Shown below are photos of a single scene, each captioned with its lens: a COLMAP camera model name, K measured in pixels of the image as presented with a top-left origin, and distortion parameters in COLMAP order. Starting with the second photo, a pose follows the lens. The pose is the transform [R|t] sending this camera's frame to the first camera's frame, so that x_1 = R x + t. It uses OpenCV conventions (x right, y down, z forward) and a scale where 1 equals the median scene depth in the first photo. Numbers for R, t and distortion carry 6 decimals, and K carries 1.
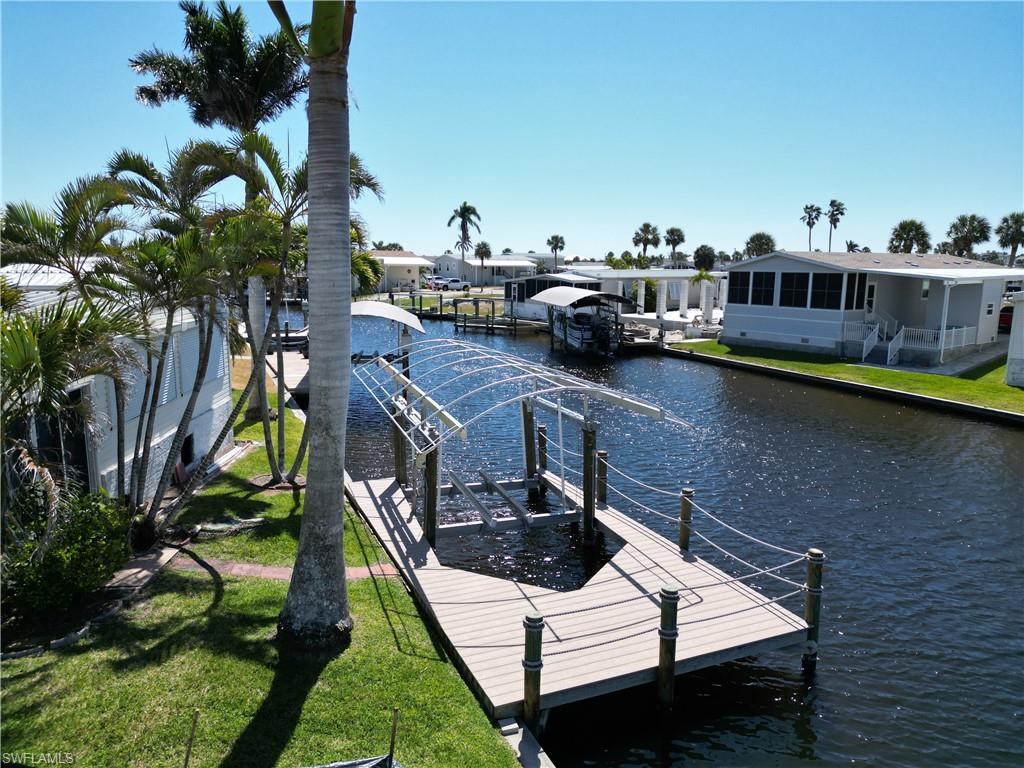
lens RADIAL K [[712.7, 0, 511.5], [0, 712.7, 380.7], [0, 0, 1]] dist [0.080239, -0.081626]
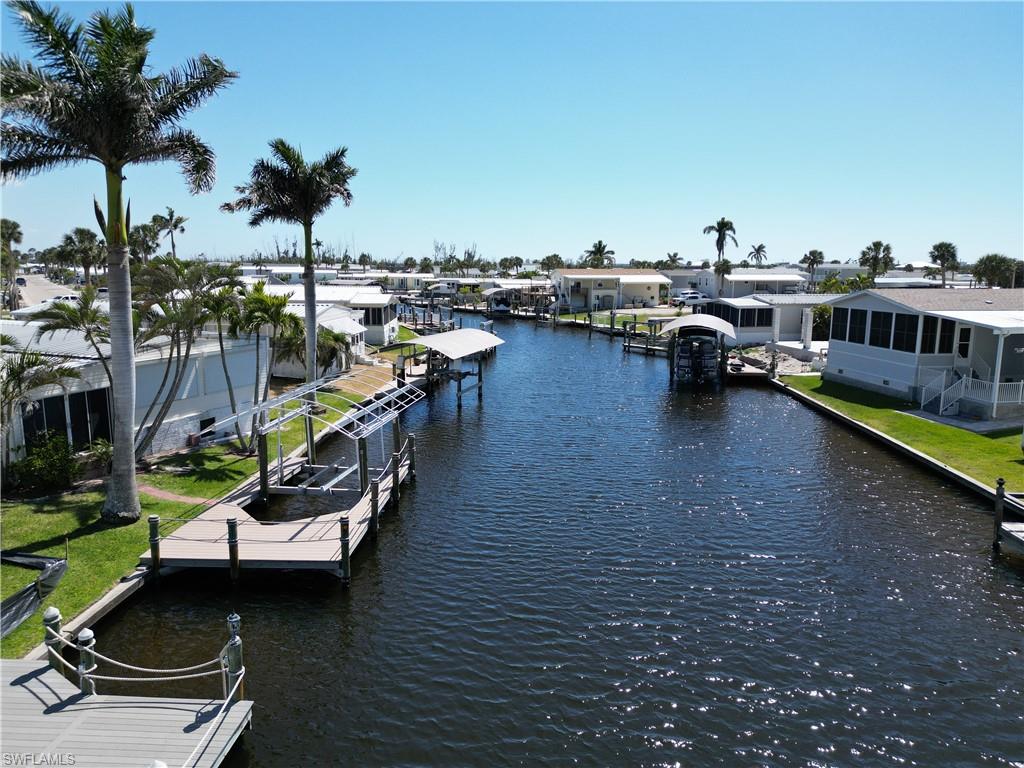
lens RADIAL K [[712.7, 0, 511.5], [0, 712.7, 380.7], [0, 0, 1]] dist [0.080239, -0.081626]
pose [[0.897757, 0.066999, -0.435366, 1.016891], [-0.070238, 0.997493, 0.008669, -0.084088], [0.434855, 0.022796, 0.900212, -0.238675]]
